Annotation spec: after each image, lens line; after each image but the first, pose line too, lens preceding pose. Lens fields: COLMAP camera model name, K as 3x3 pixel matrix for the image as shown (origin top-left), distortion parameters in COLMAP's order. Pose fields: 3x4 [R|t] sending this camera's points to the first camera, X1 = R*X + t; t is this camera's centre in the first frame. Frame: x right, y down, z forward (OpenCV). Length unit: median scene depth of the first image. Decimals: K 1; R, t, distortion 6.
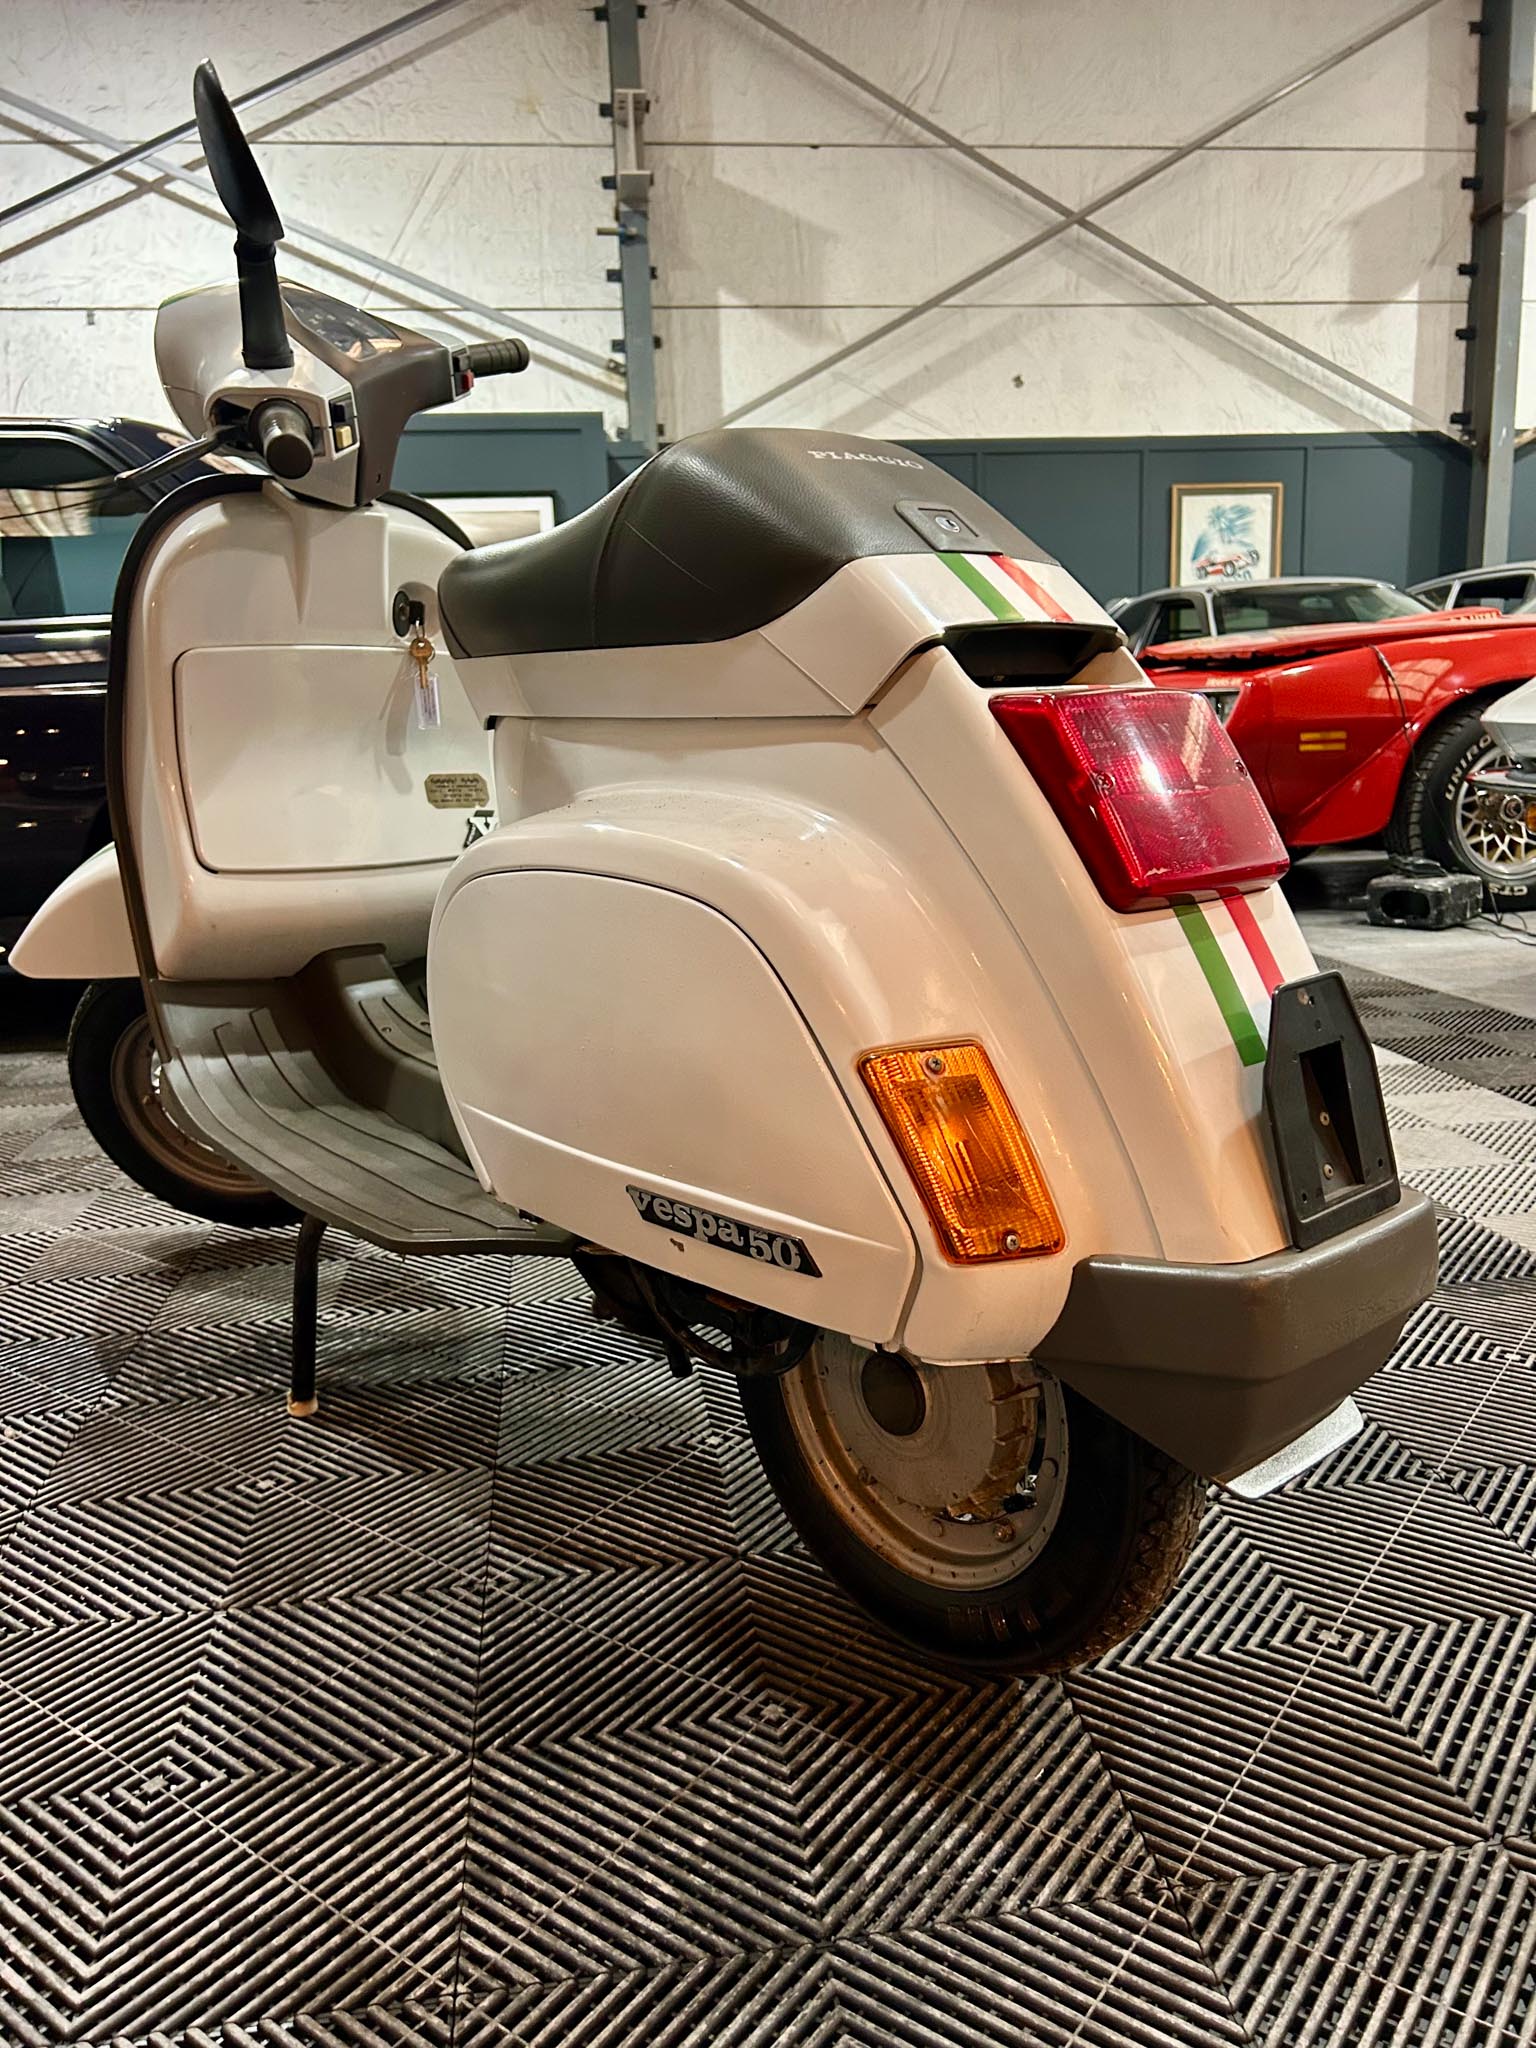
lens RADIAL K [[1559.2, 0, 785.0], [0, 1559.2, 1046.1], [0, 0, 1]] dist [0.054726, -0.062005]
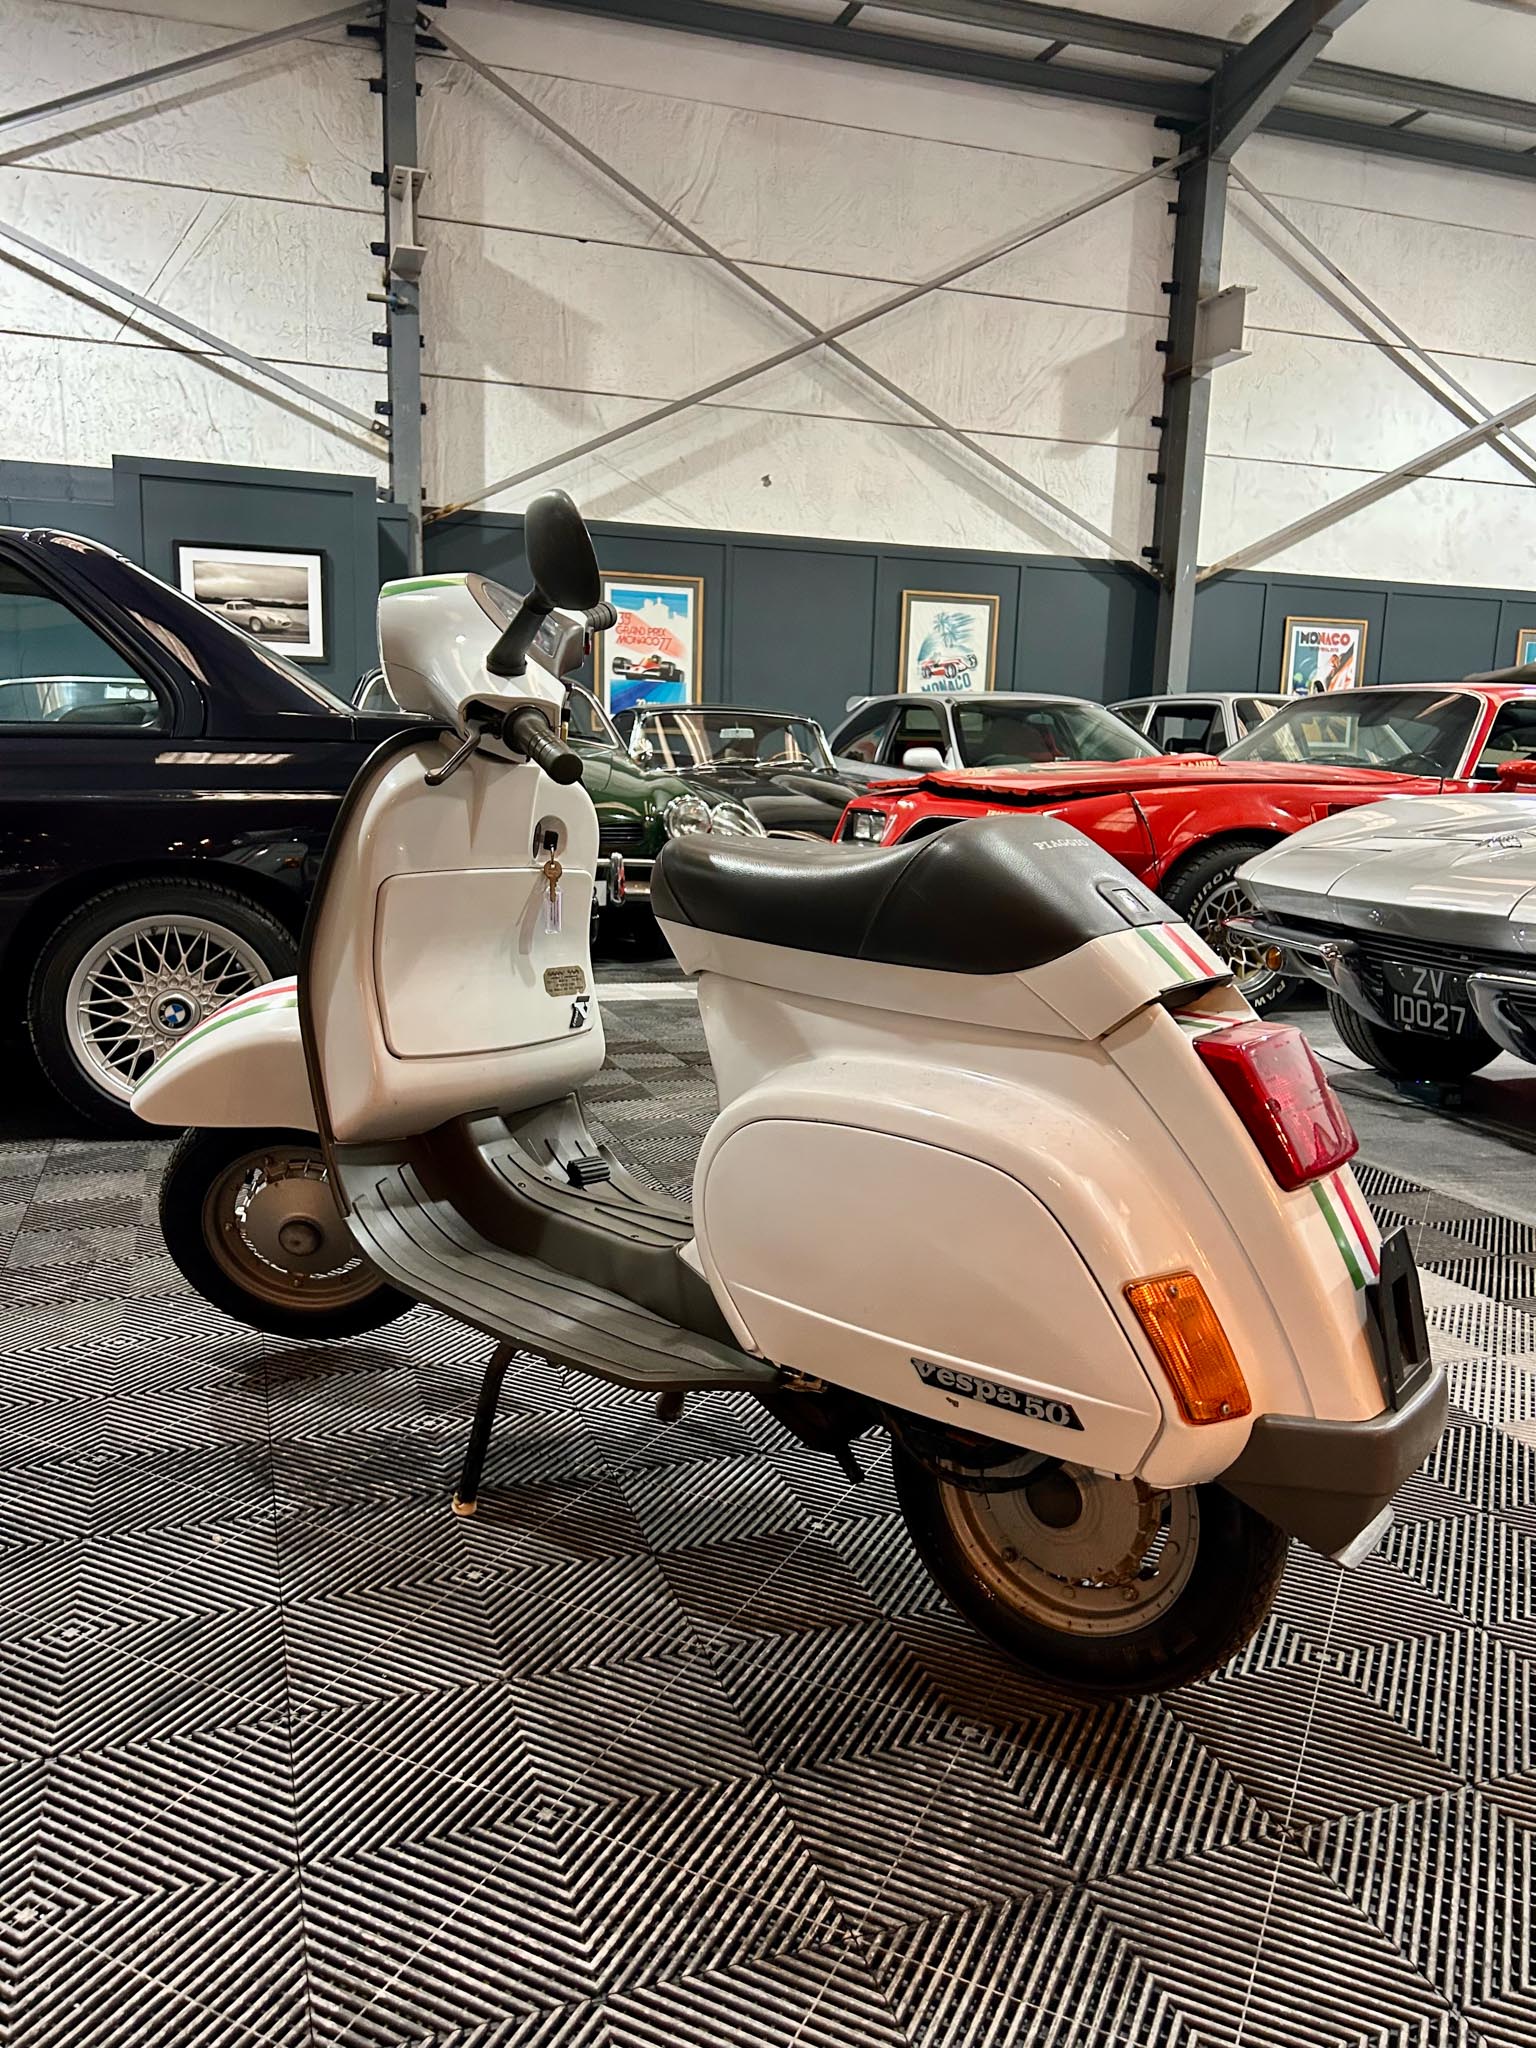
lens RADIAL K [[1559.2, 0, 785.0], [0, 1559.2, 1046.1], [0, 0, 1]] dist [0.054726, -0.062005]
pose [[0.978684, 0.026343, 0.203675, -0.102721], [-0.021477, 0.999429, -0.026067, -0.030767], [-0.204246, 0.021137, 0.978691, -0.073157]]
